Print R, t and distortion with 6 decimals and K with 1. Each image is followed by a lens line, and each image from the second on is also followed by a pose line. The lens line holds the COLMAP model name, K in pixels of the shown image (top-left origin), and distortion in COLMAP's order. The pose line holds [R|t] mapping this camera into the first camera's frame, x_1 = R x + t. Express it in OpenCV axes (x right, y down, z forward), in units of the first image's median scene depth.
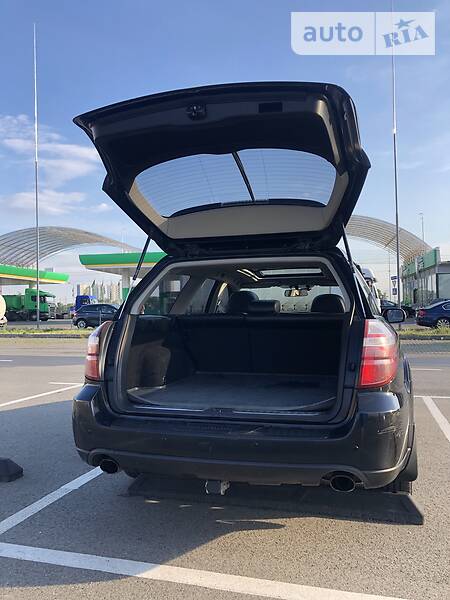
lens RADIAL K [[536.3, 0, 222.9], [0, 536.3, 297.2], [0, 0, 1]] dist [0.004762, 0.051012]
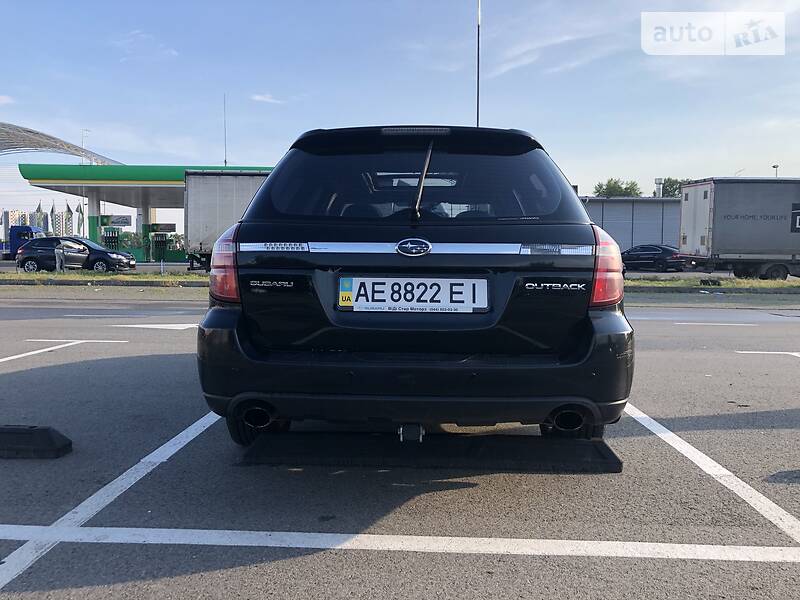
lens RADIAL K [[715.1, 0, 392.1], [0, 715.1, 296.7], [0, 0, 1]] dist [0.004762, 0.051012]
pose [[0.969923, 0.005585, 0.243349, -0.252383], [-0.024359, 0.996945, 0.074206, 0.066931], [-0.242191, -0.077902, 0.967096, 0.011976]]
